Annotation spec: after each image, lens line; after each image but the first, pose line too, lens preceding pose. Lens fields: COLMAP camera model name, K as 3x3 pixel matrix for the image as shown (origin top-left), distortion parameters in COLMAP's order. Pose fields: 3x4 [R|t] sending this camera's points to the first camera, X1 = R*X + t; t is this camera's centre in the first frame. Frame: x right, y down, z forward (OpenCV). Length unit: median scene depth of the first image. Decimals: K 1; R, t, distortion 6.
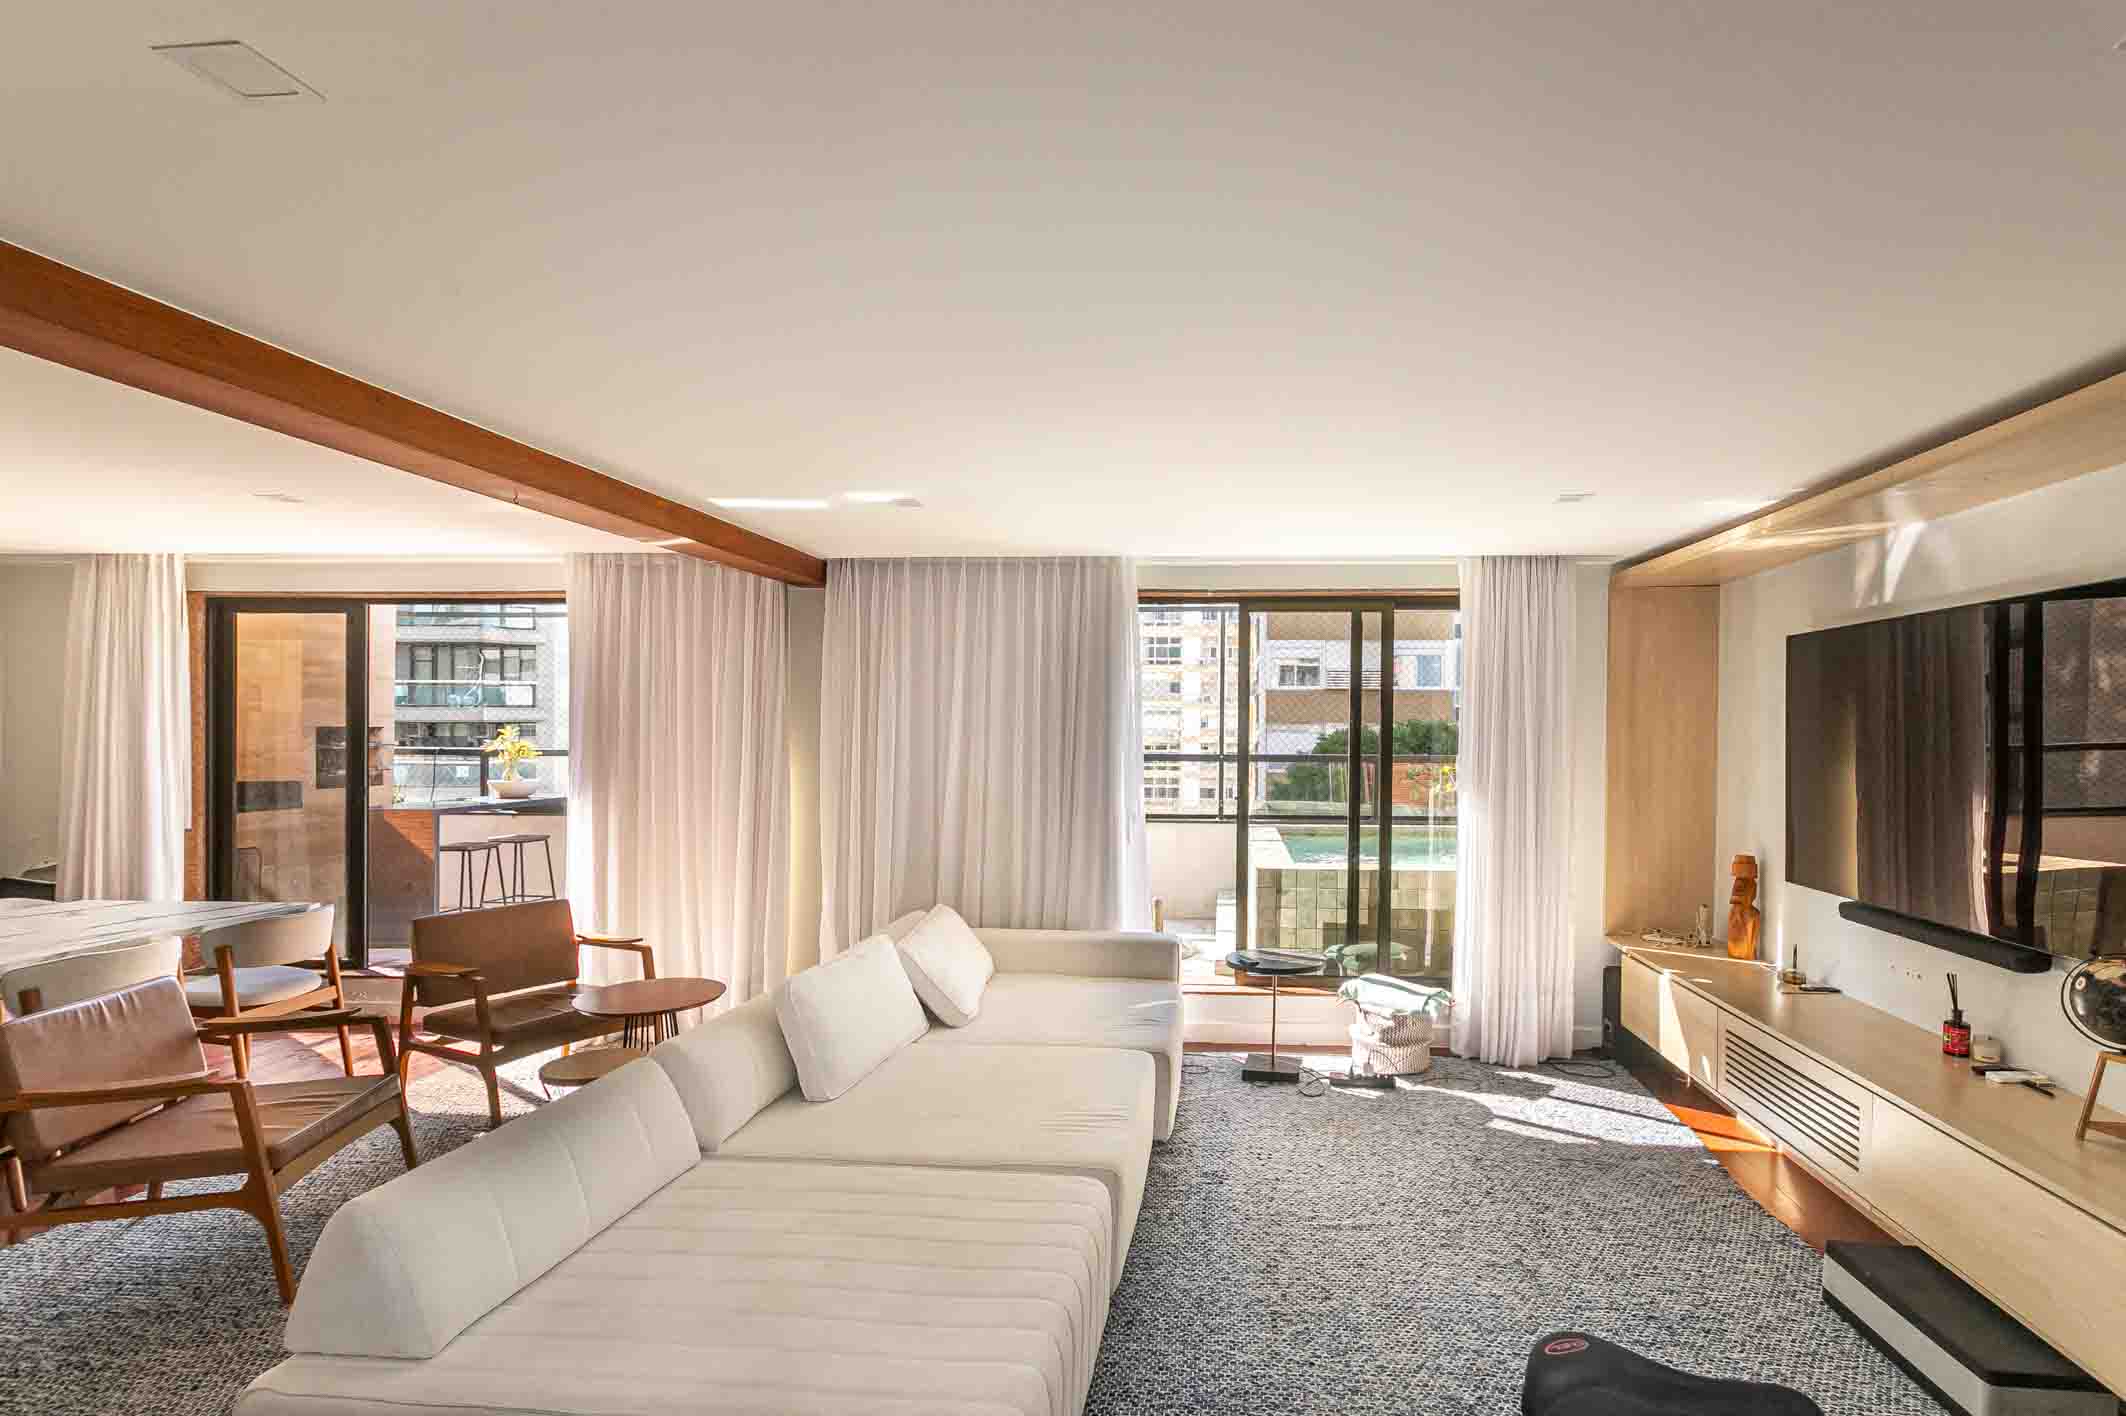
lens RADIAL K [[1056.7, 0, 1157.6], [0, 1056.7, 727.5], [0, 0, 1]] dist [0.001280, 0.001859]
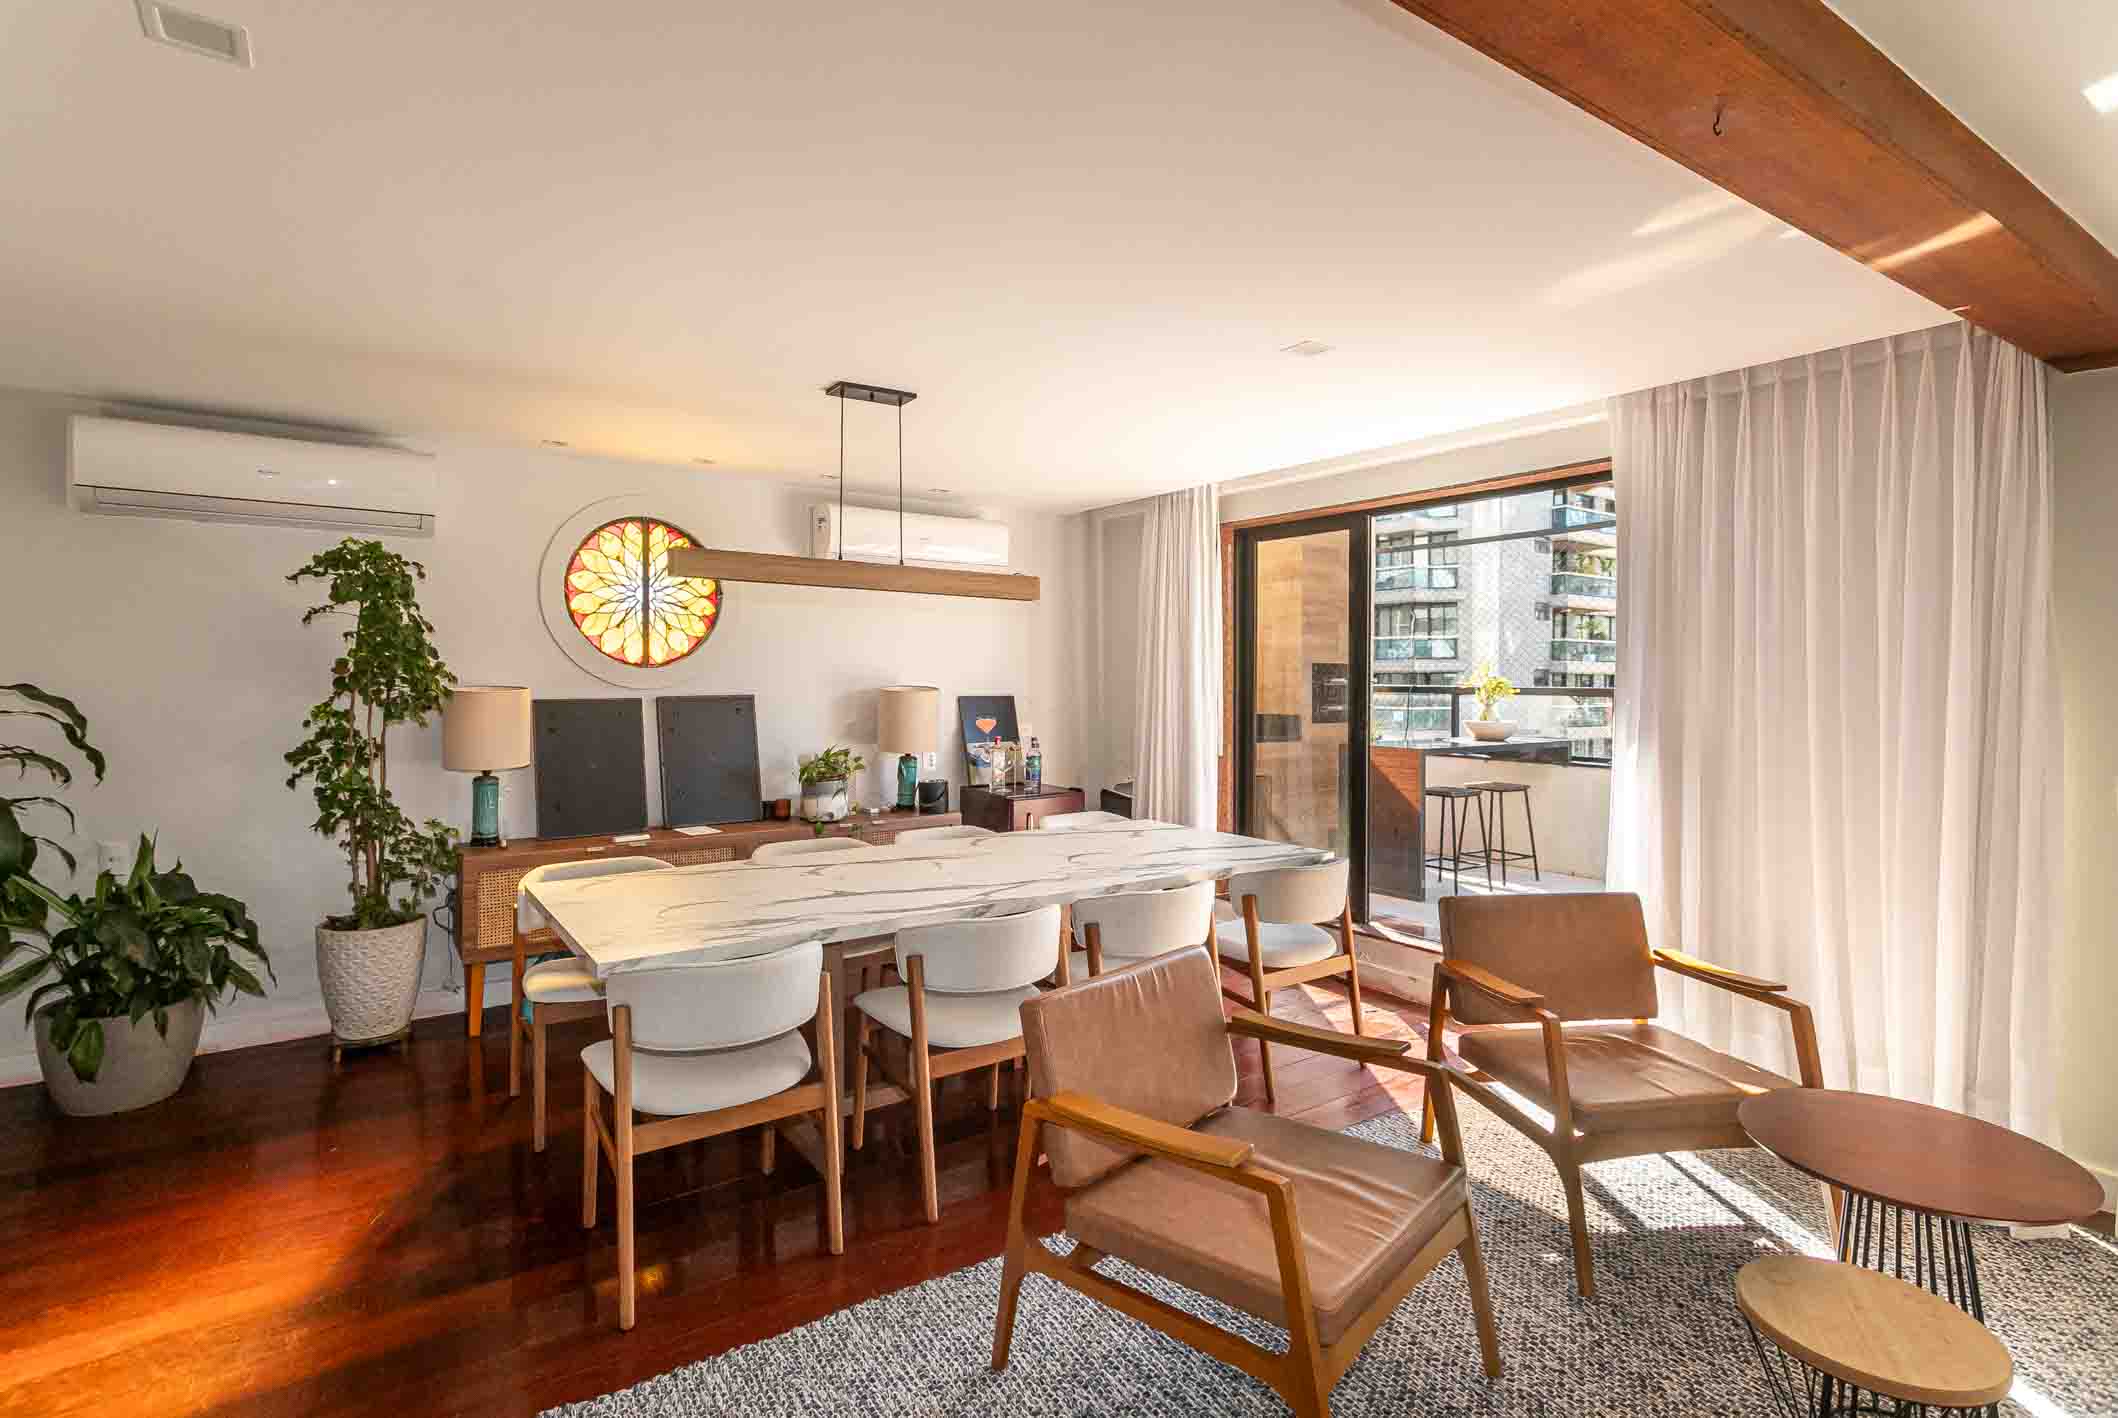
lens RADIAL K [[994.5, 0, 1062.7], [0, 994.5, 699.8], [0, 0, 1]] dist [-0.000733, 0.000348]
pose [[0.620521, 0.015046, -0.784045, -0.246181], [0.000838, 0.999803, 0.019849, 0.021388], [0.784189, -0.012974, 0.620386, 0.272416]]
